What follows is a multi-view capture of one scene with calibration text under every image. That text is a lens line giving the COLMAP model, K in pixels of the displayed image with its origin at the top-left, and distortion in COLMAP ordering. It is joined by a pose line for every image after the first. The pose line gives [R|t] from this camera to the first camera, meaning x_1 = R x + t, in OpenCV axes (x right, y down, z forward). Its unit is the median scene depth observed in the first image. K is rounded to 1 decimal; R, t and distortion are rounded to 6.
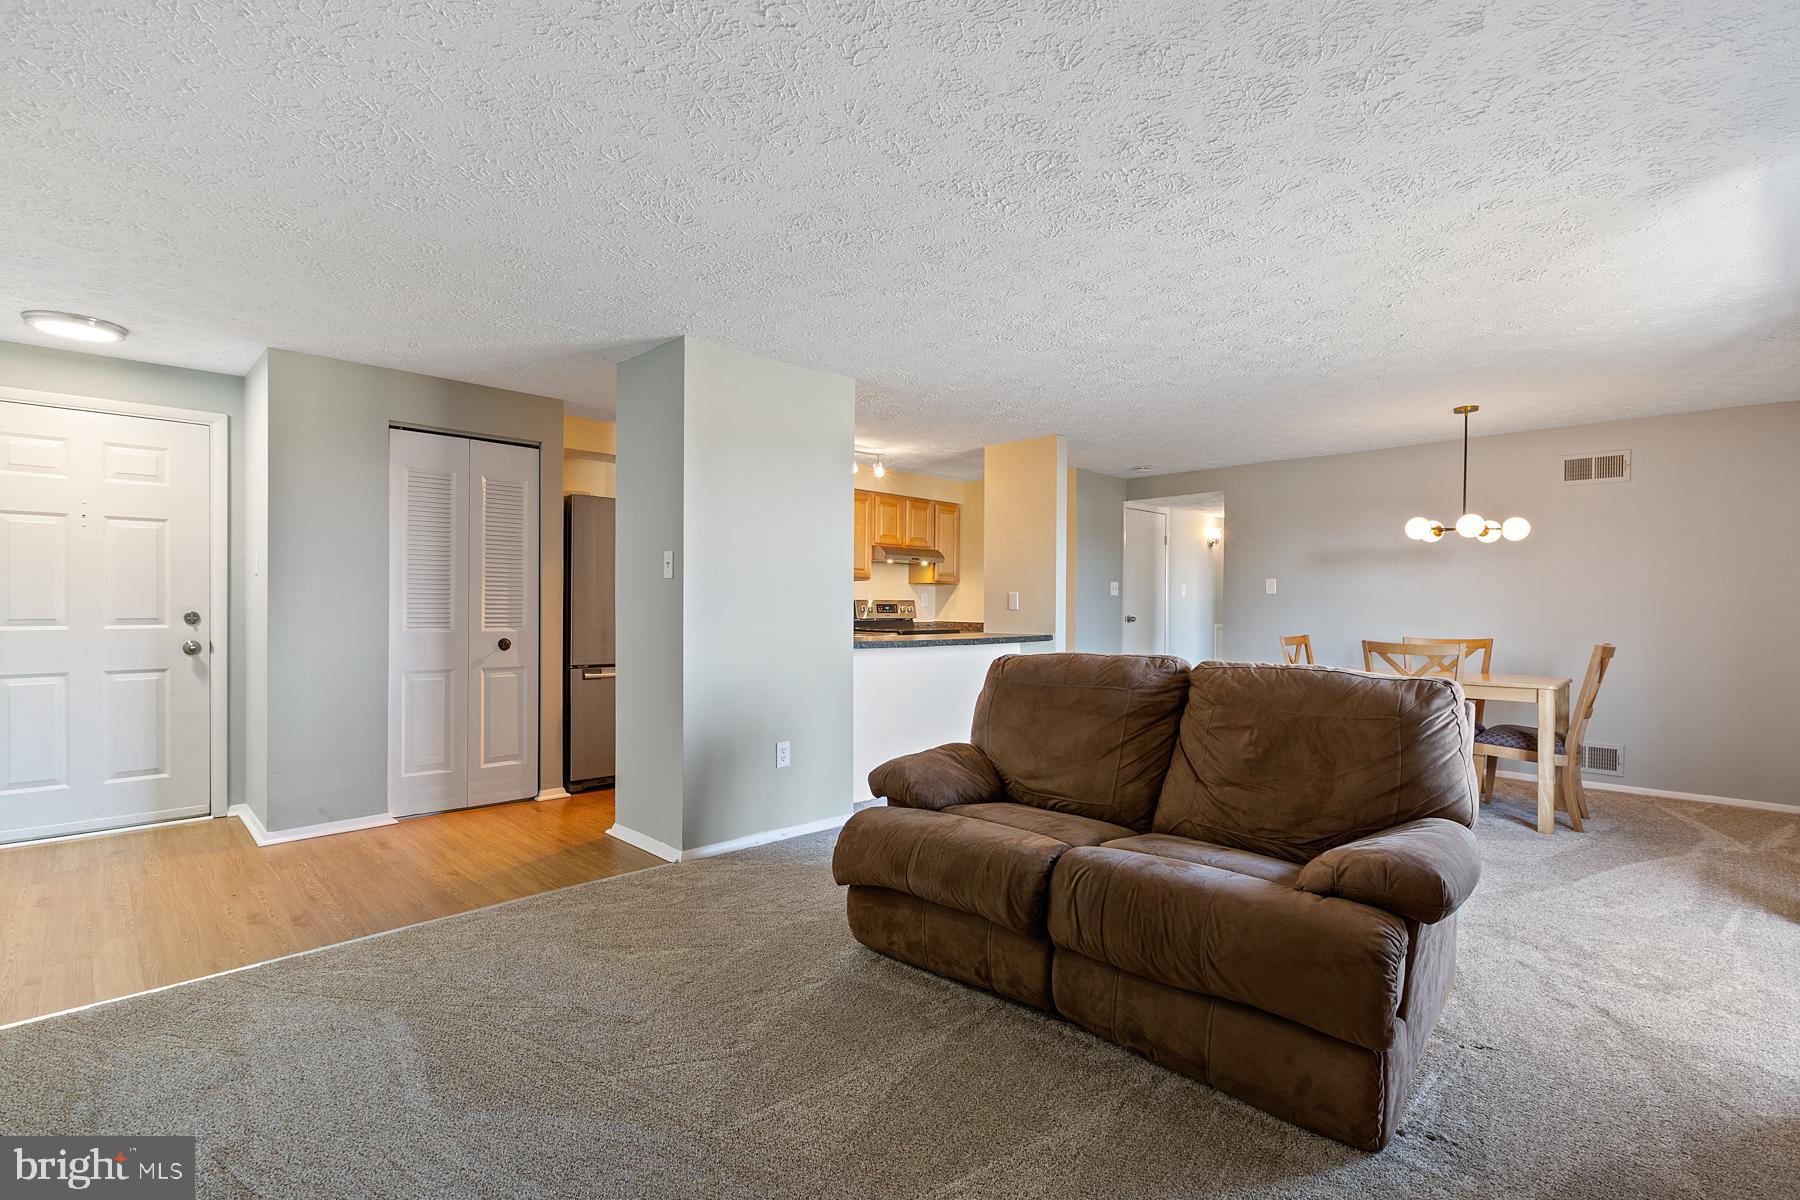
lens RADIAL K [[793.0, 0, 923.9], [0, 793.0, 604.9], [0, 0, 1]] dist [0.001085, 0.000072]
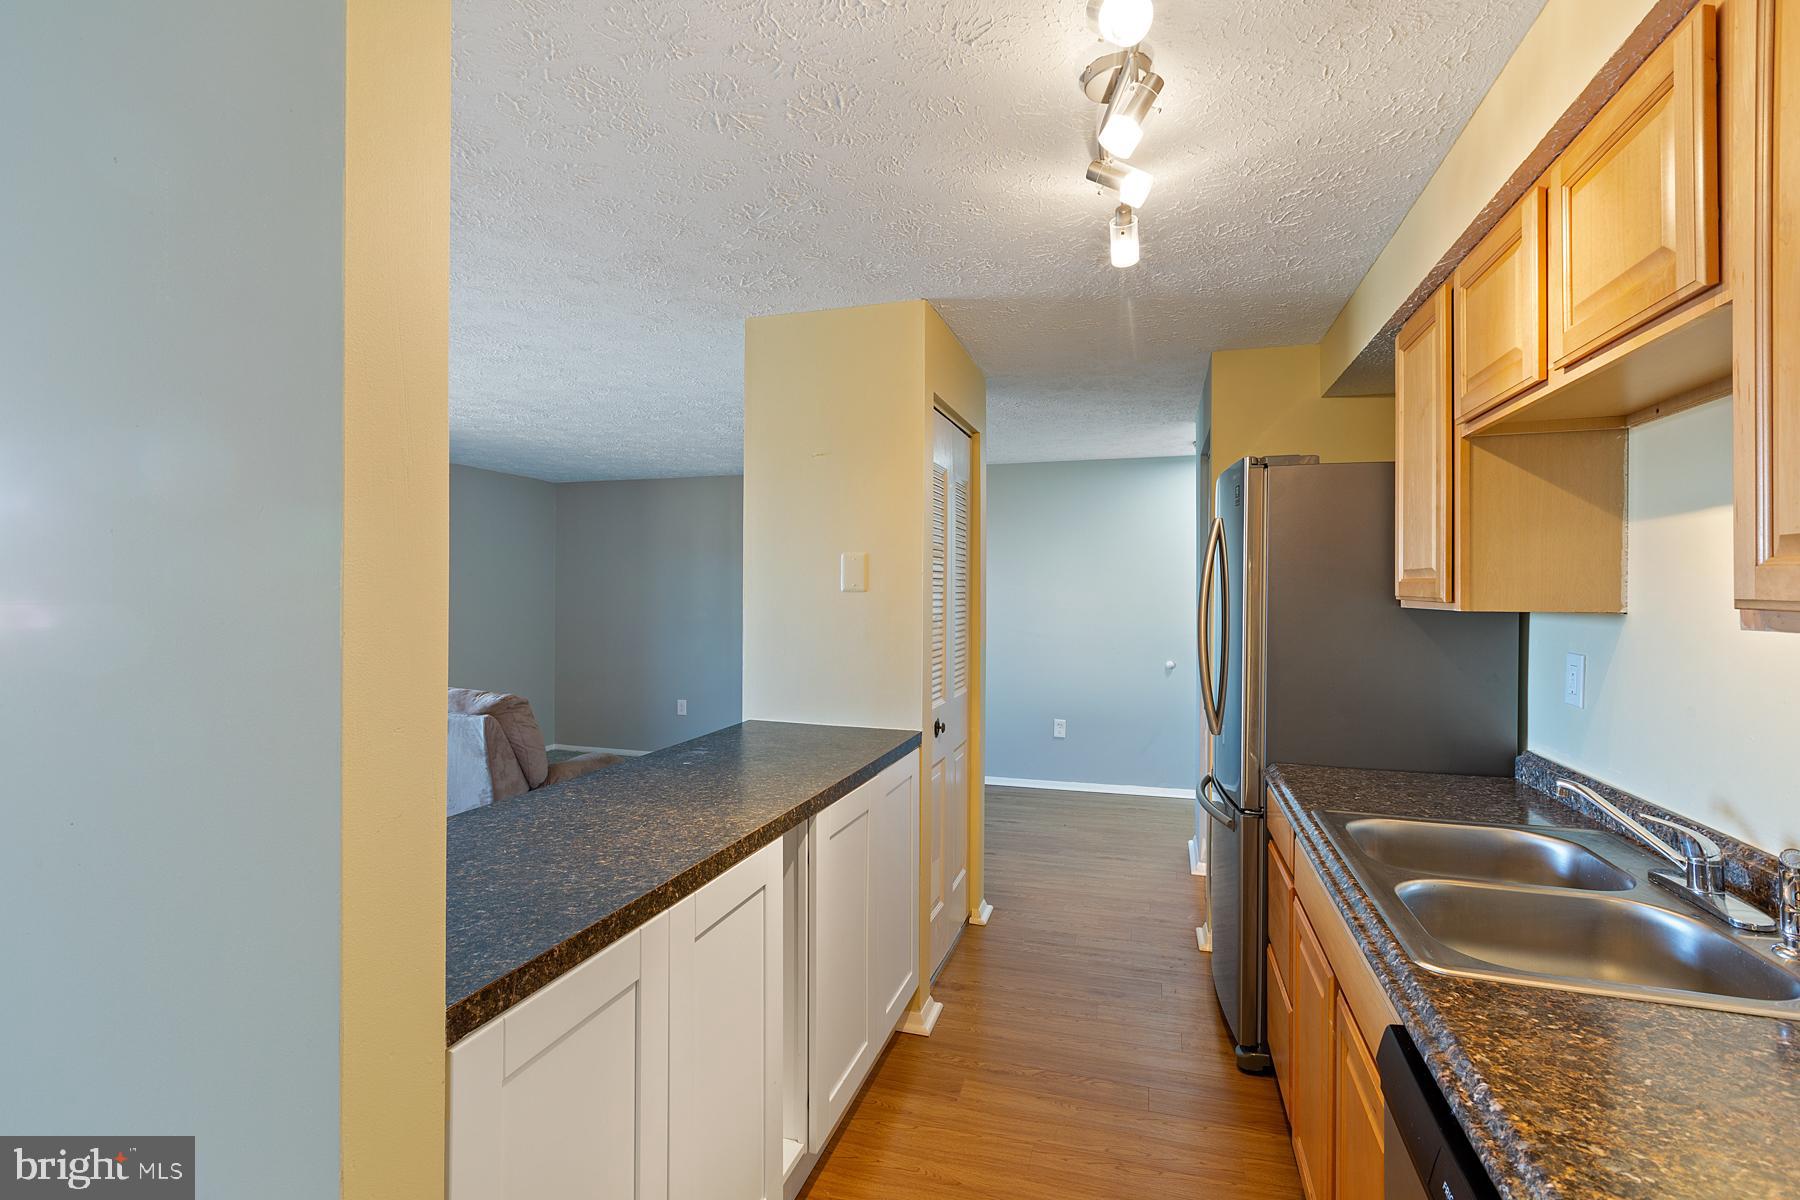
lens RADIAL K [[819.8, 0, 903.7], [0, 819.8, 590.1], [0, 0, 1]] dist [-0.001024, -0.007775]
pose [[-0.897485, -0.010965, -0.440909, 0.053718], [-0.010372, 0.999939, -0.003755, -0.035814], [0.440923, 0.001203, -0.897544, 0.988186]]
